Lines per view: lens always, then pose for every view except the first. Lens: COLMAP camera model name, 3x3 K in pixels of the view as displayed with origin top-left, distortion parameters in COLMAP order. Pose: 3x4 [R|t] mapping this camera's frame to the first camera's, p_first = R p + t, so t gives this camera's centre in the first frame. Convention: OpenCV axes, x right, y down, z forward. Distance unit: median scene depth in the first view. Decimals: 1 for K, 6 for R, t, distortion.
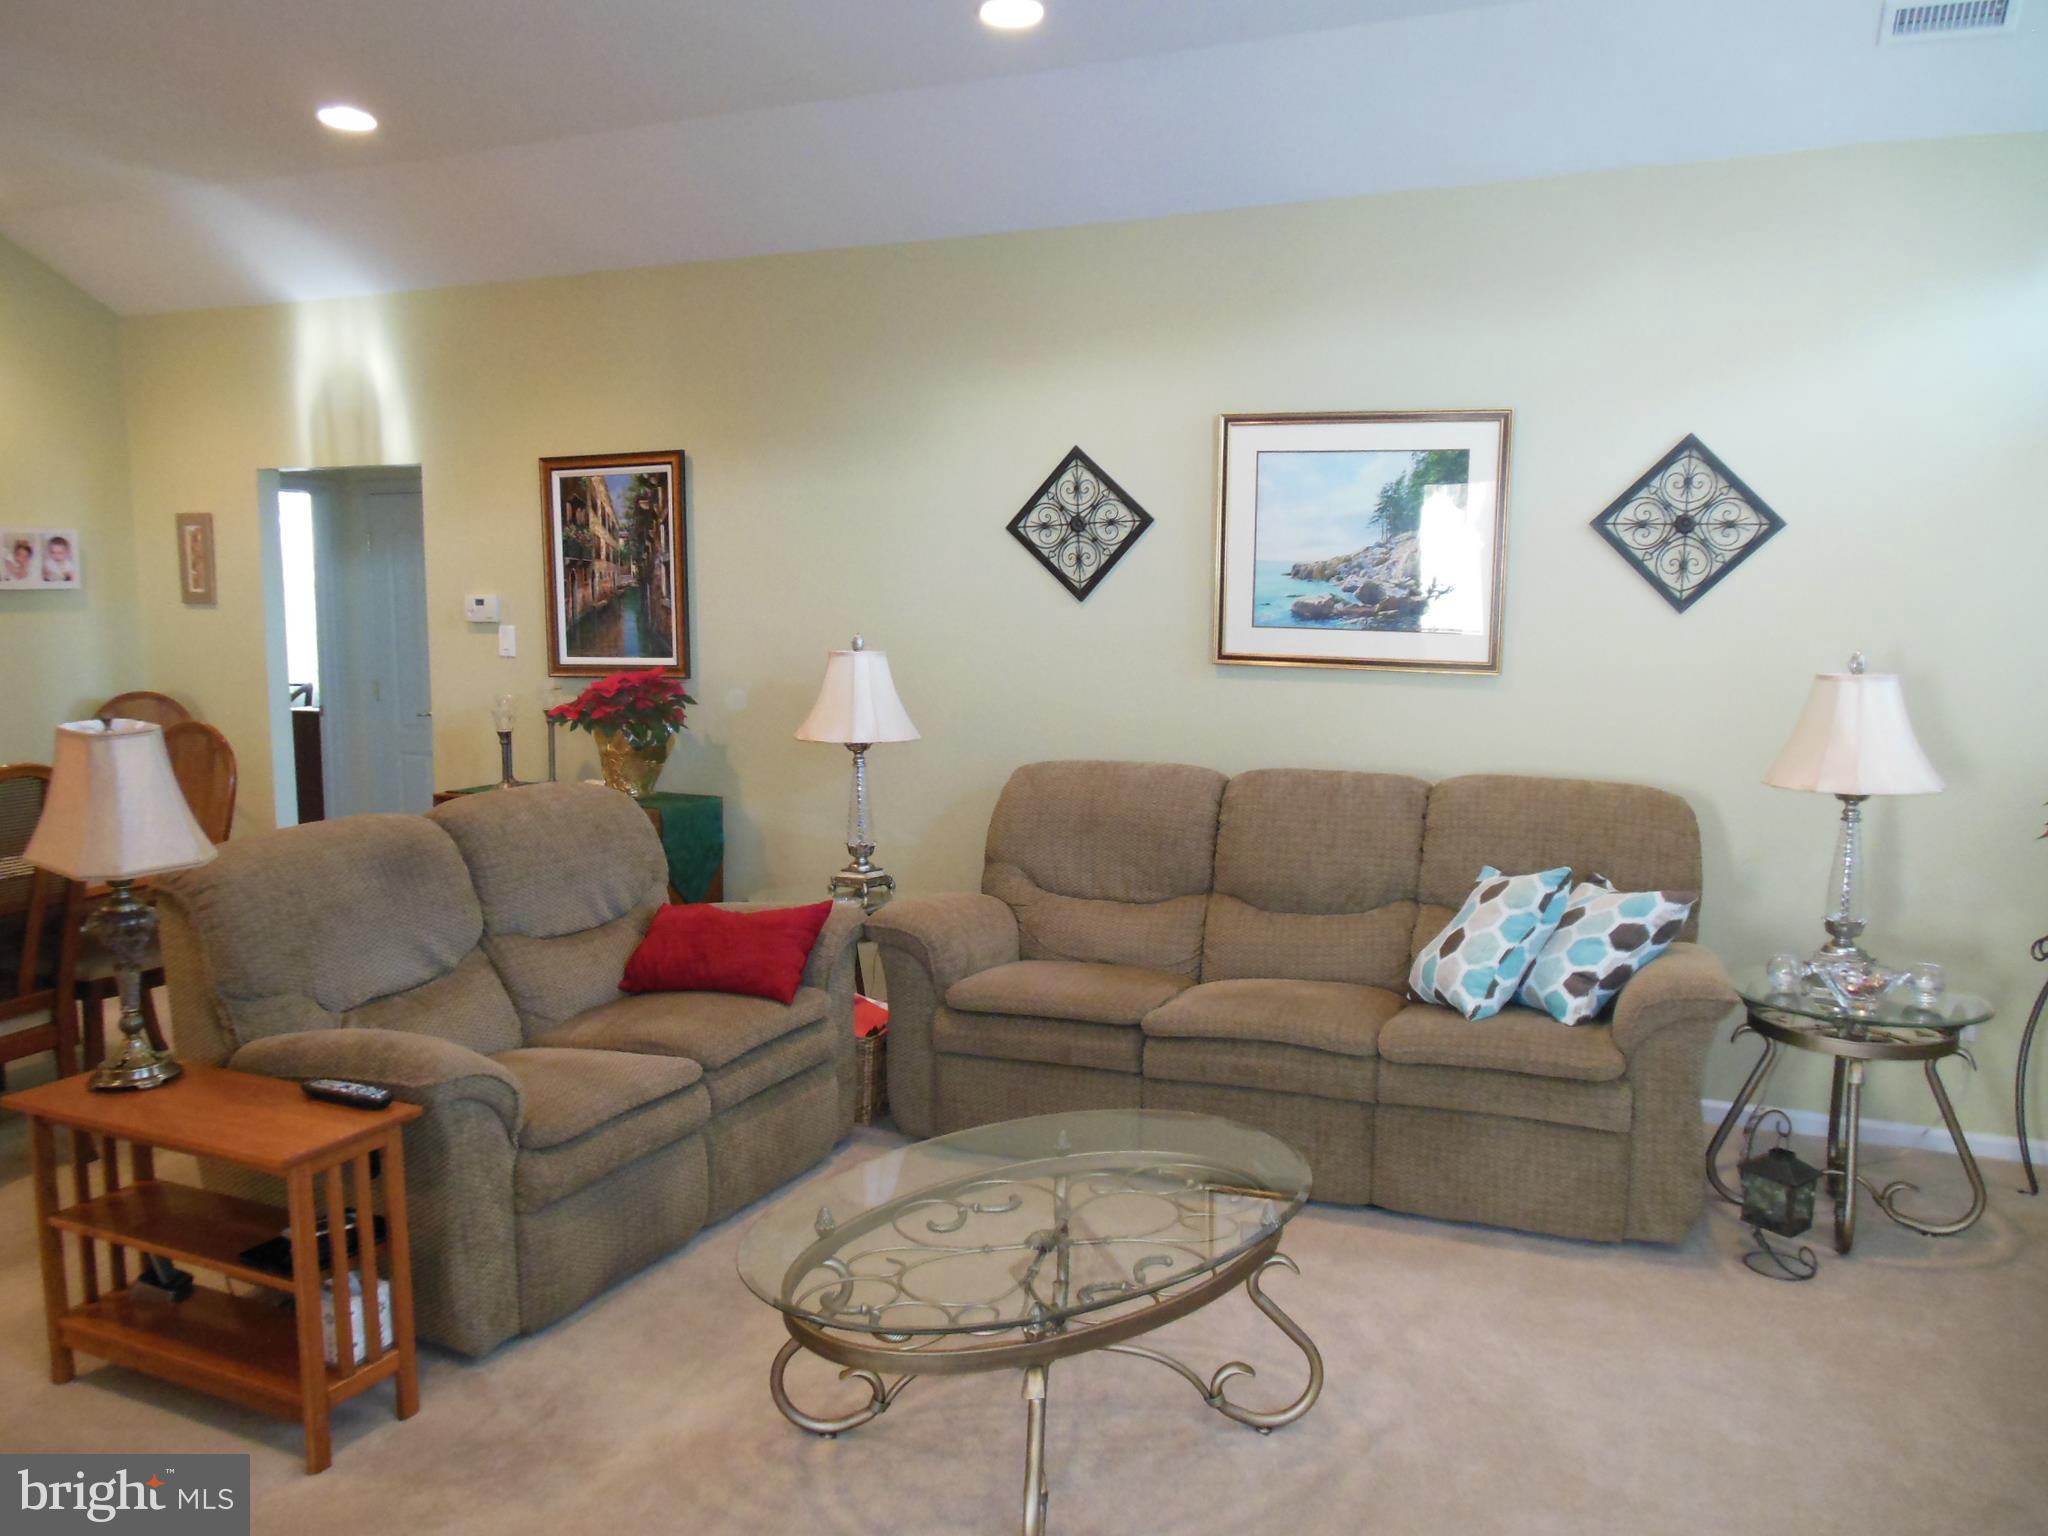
lens RADIAL K [[1474.2, 0, 1019.1], [0, 1474.2, 780.8], [0, 0, 1]] dist [-0.006437, -0.001437]
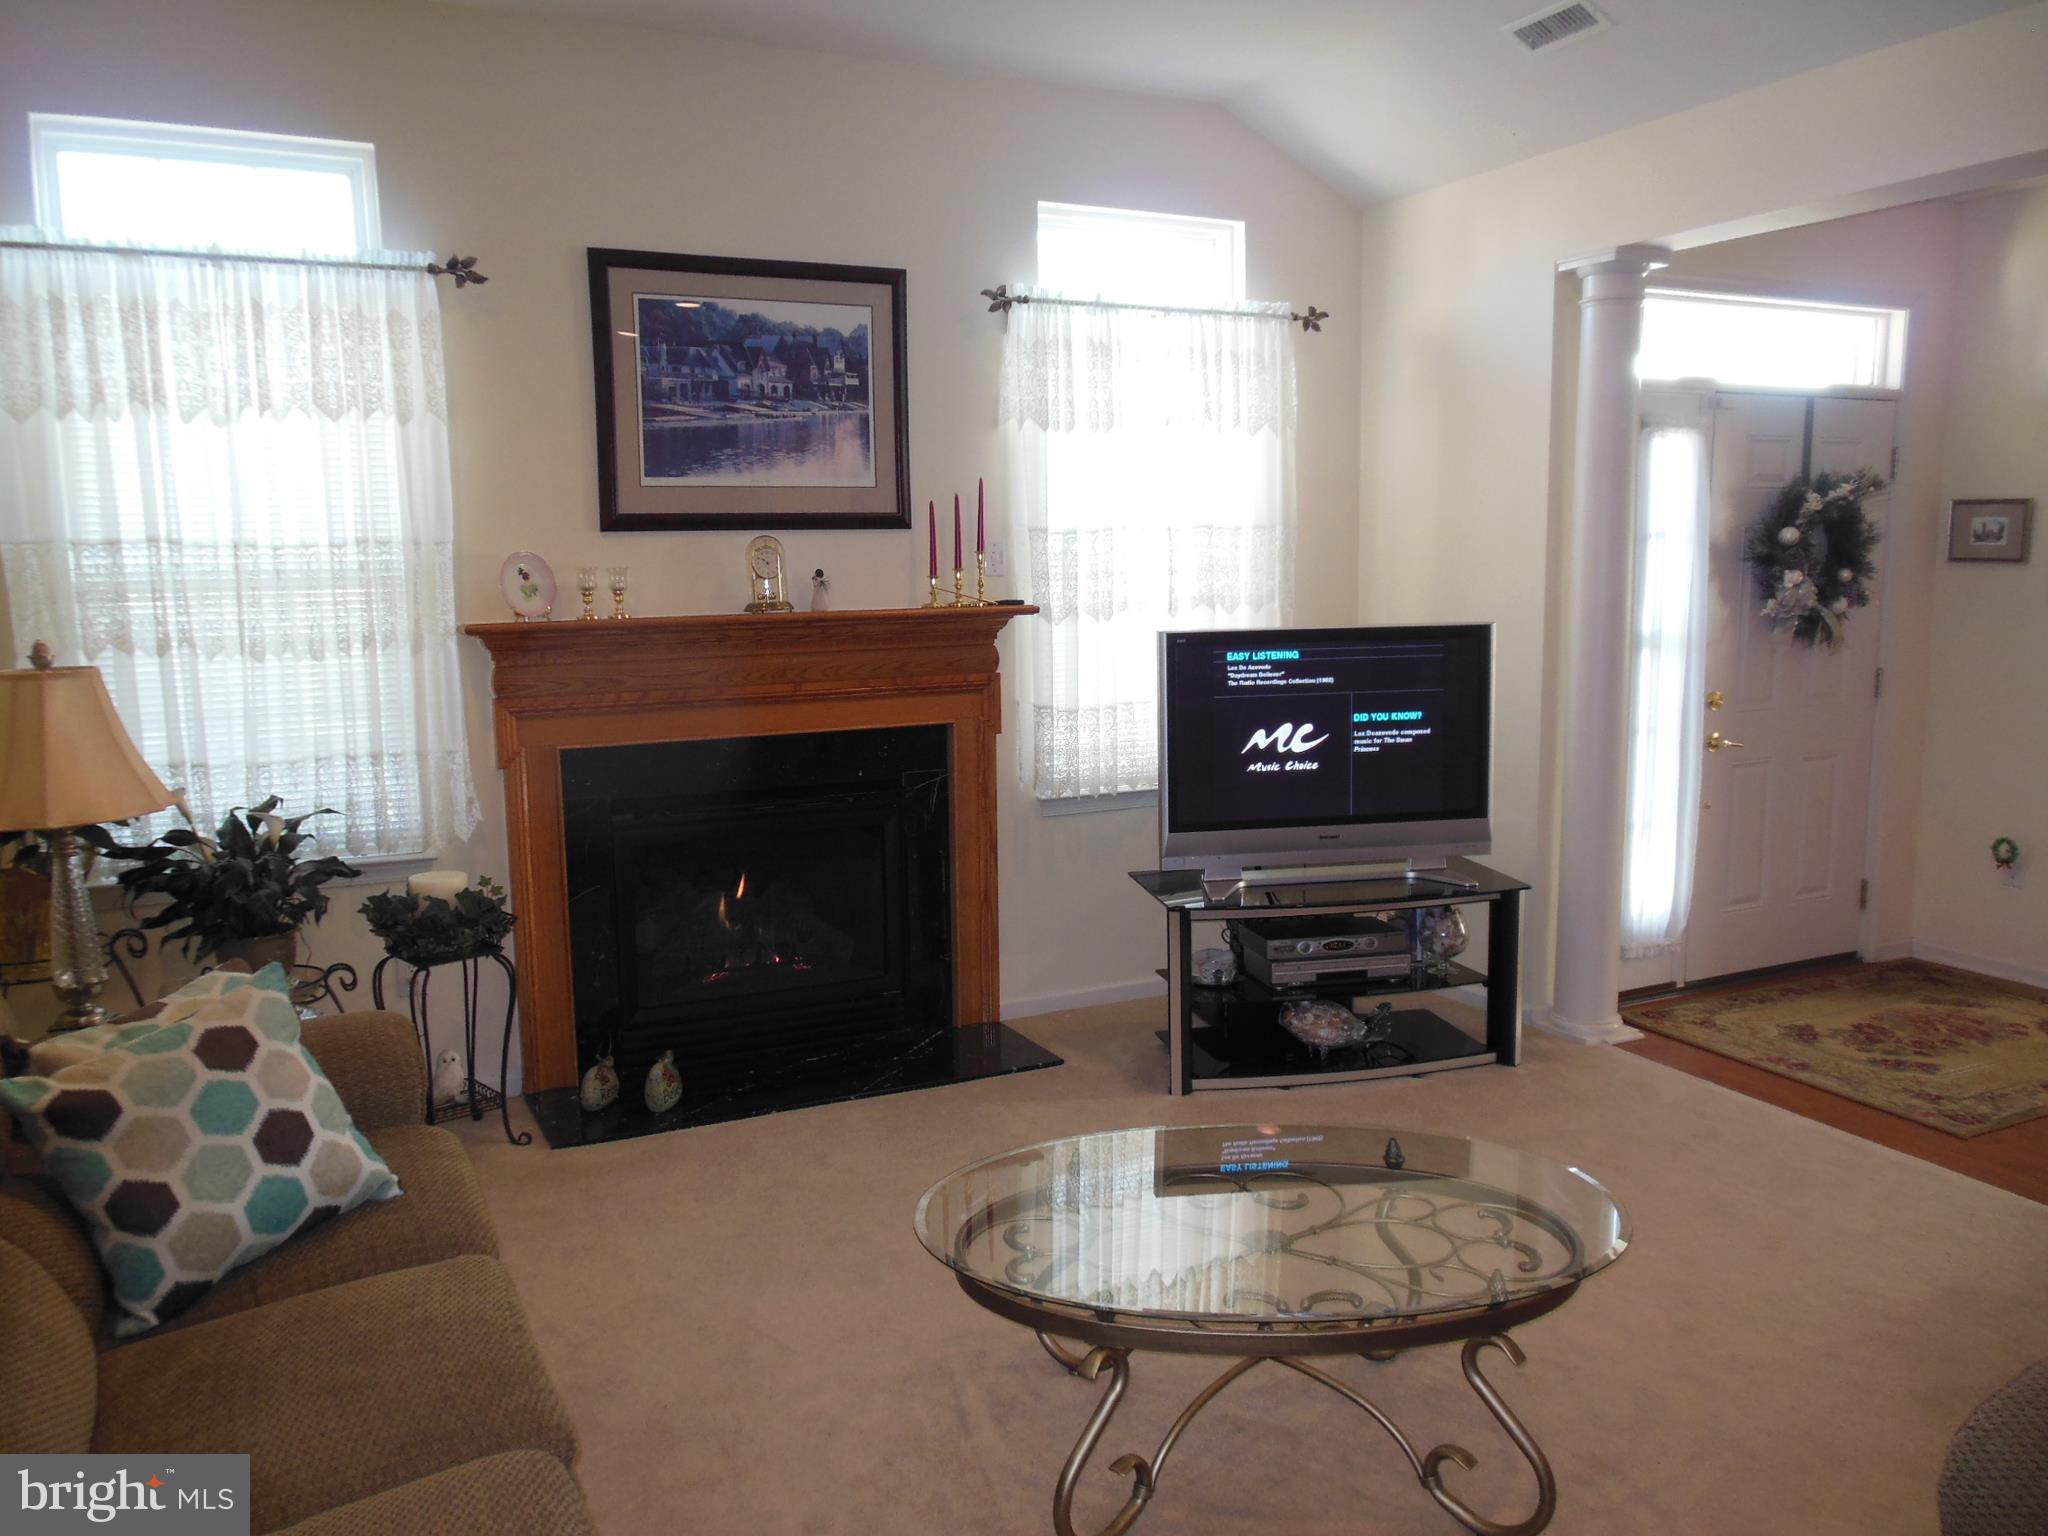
lens RADIAL K [[1580.0, 0, 1020.9], [0, 1580.0, 770.3], [0, 0, 1]] dist [-0.080323, 0.128764]
pose [[-0.742246, -0.091397, 0.663865, -0.299729], [0.092931, 0.967045, 0.237040, -0.146347], [-0.663652, 0.237636, -0.709292, 1.085123]]
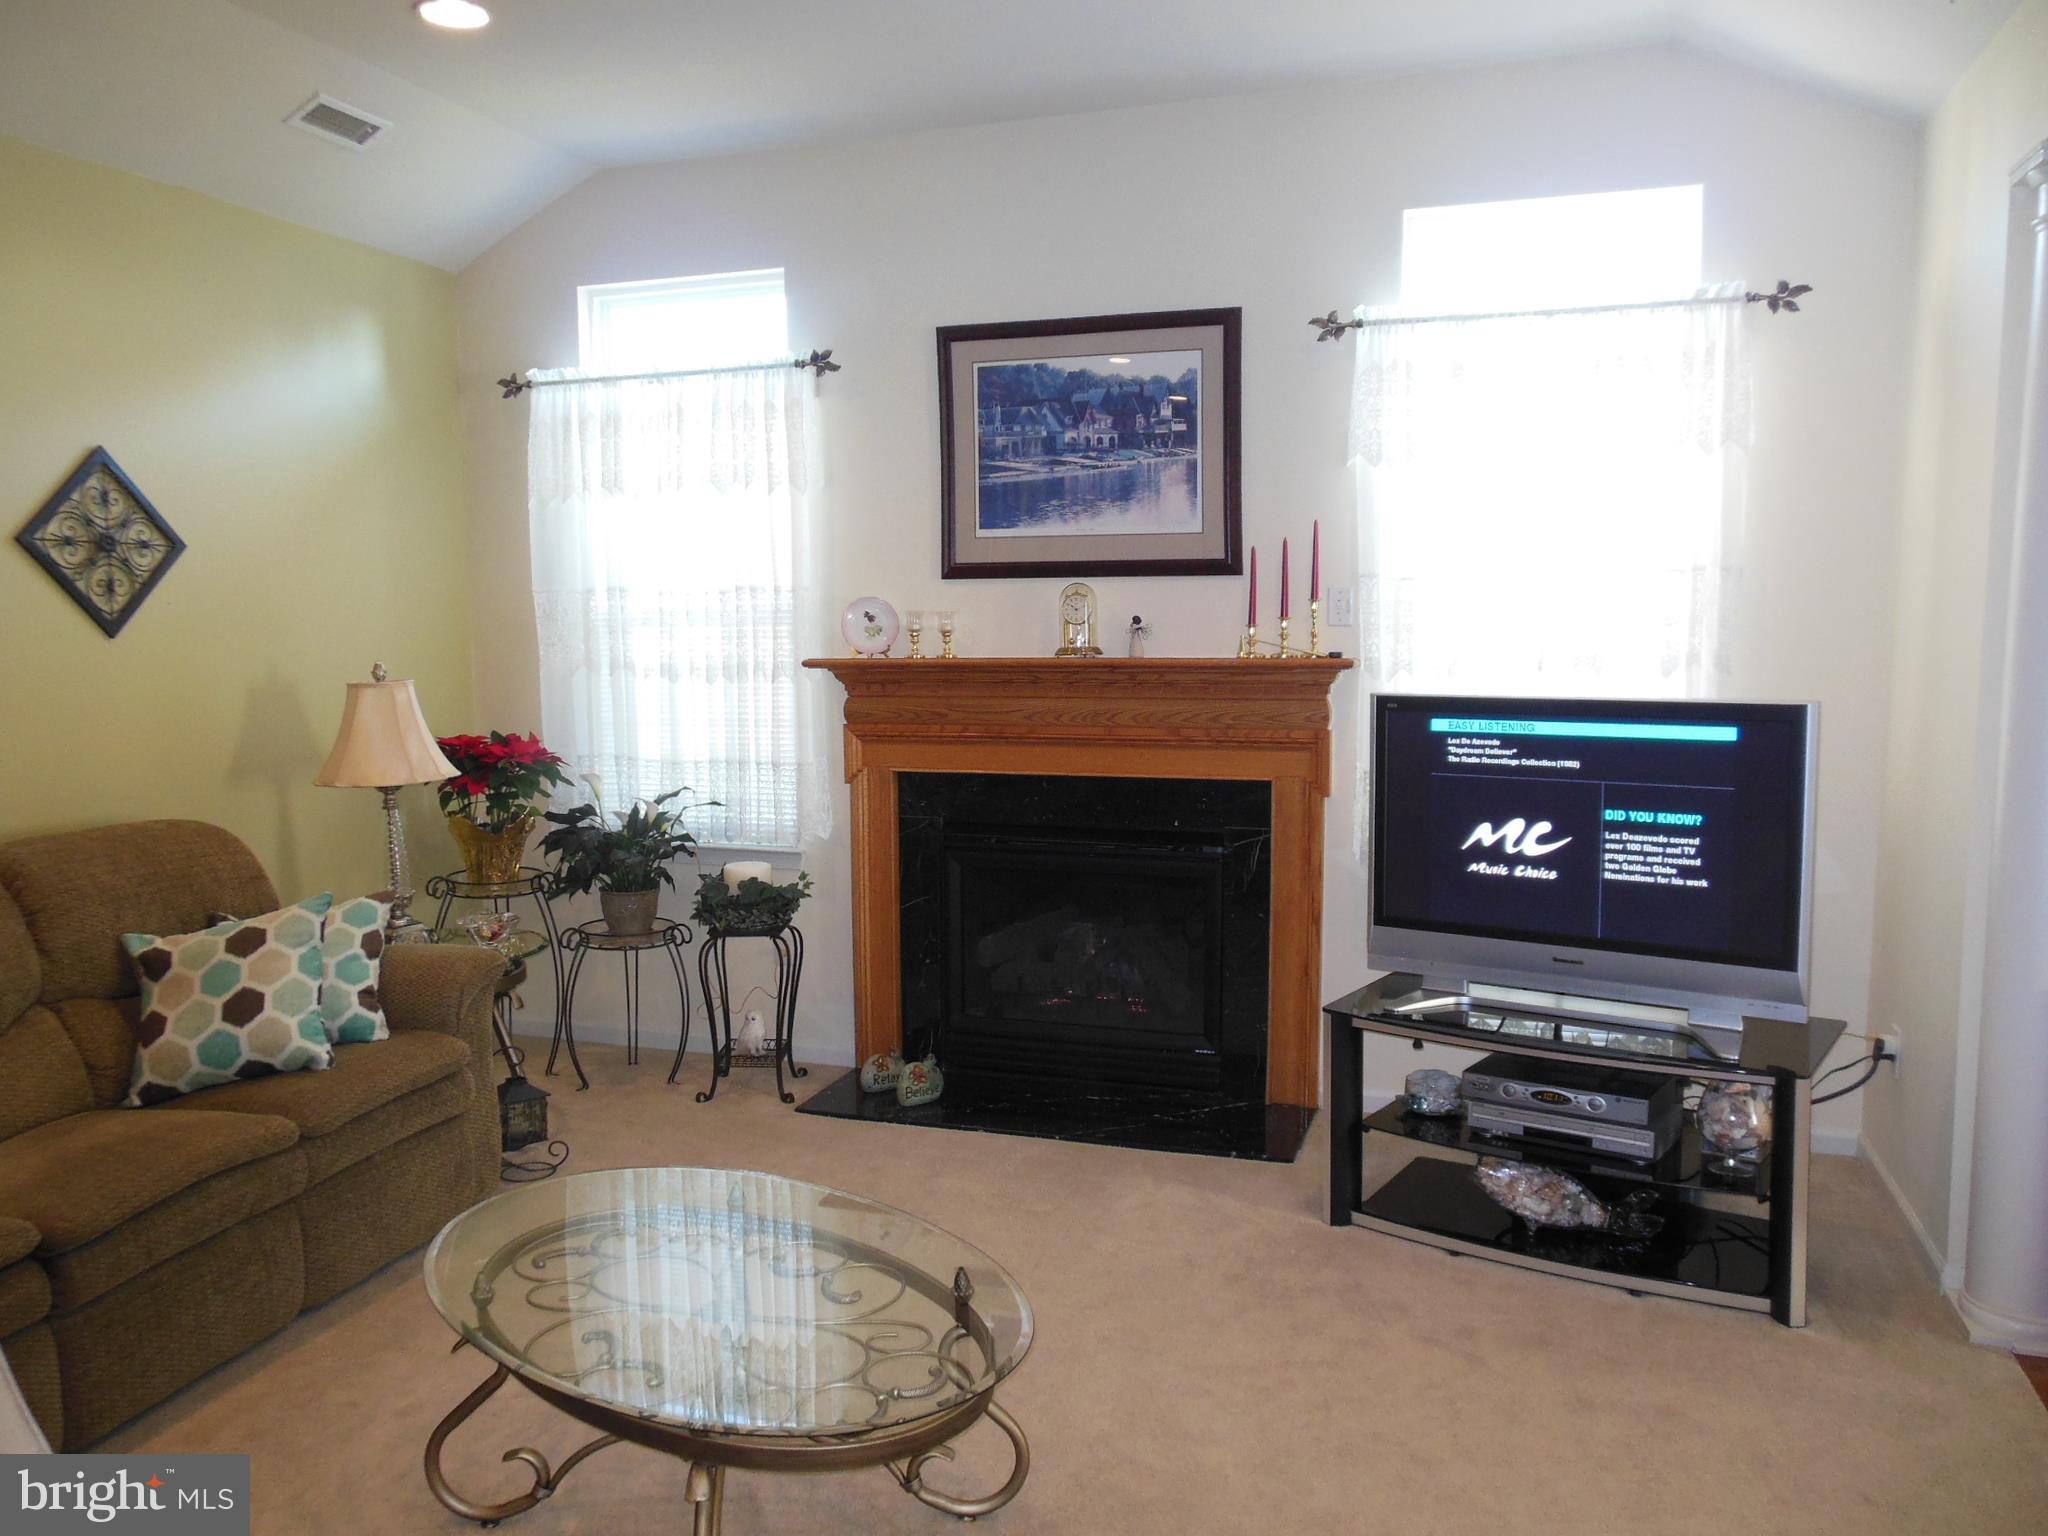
lens RADIAL K [[1580.0, 0, 1024.8], [0, 1580.0, 775.8], [0, 0, 1]] dist [-0.080323, 0.128764]
pose [[-0.054101, -0.118228, 0.991512, -0.572103], [0.139559, 0.982324, 0.124748, -0.069908], [-0.988735, 0.145123, -0.036645, 0.472703]]
